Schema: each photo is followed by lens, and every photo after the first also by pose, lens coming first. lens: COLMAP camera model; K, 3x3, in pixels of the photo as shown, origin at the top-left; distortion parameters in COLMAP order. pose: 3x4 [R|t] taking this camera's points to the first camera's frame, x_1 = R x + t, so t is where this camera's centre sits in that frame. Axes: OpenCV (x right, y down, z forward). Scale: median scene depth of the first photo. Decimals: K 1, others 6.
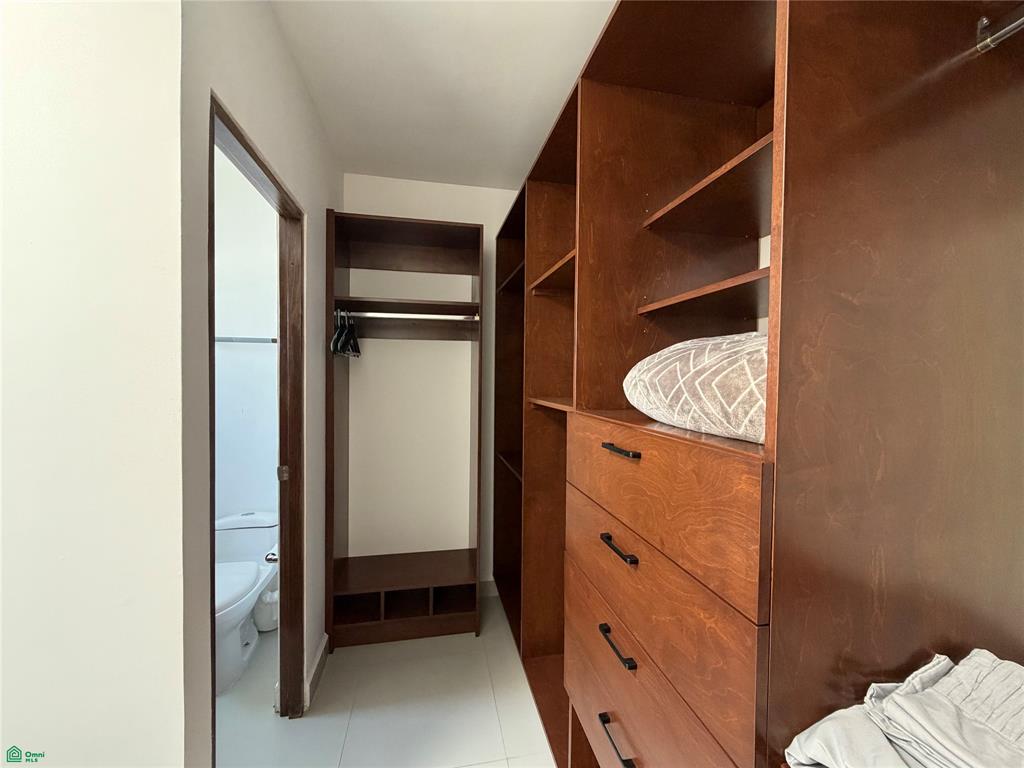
lens RADIAL K [[407.2, 0, 506.8], [0, 407.2, 381.5], [0, 0, 1]] dist [-0.005008, 0.000999]
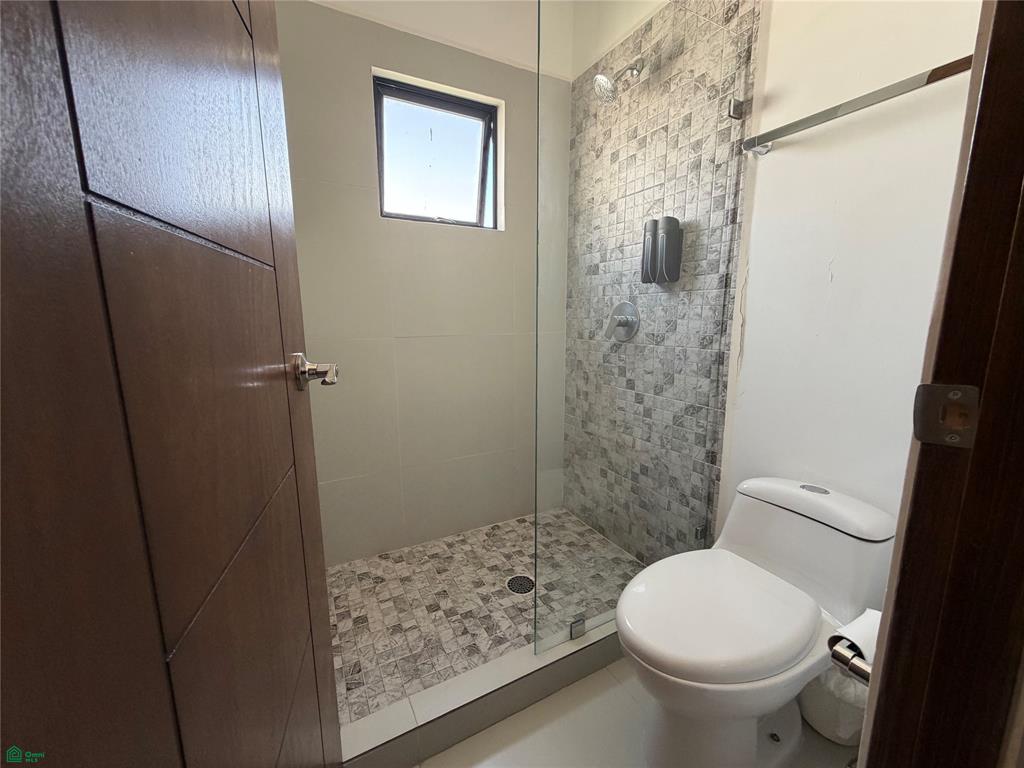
lens RADIAL K [[407.2, 0, 509.8], [0, 407.2, 381.5], [0, 0, 1]] dist [-0.005008, 0.000999]
pose [[0.289701, 0.145523, -0.945990, -0.370735], [-0.009836, 0.988774, 0.149092, 0.159817], [0.957067, -0.033887, 0.287880, 0.633991]]
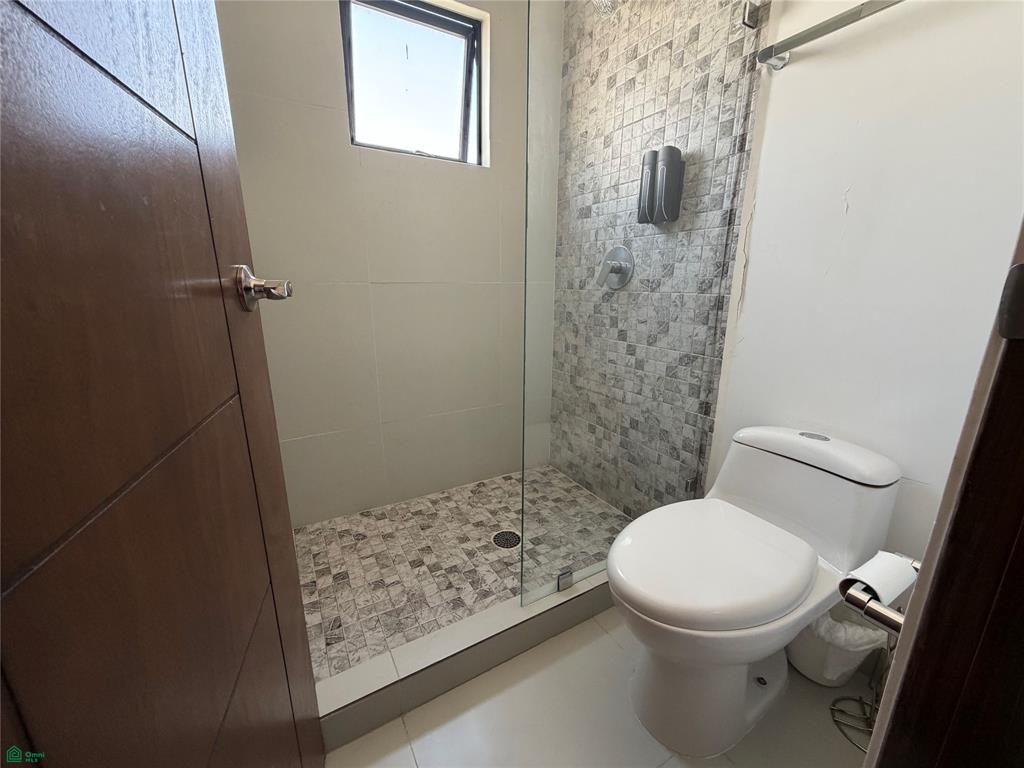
lens RADIAL K [[407.2, 0, 509.6], [0, 407.2, 381.9], [0, 0, 1]] dist [-0.005008, 0.000999]
pose [[0.320580, 0.222914, -0.920618, -0.412035], [-0.017387, 0.973135, 0.229576, 0.203620], [0.947062, -0.057591, 0.315843, 0.648097]]
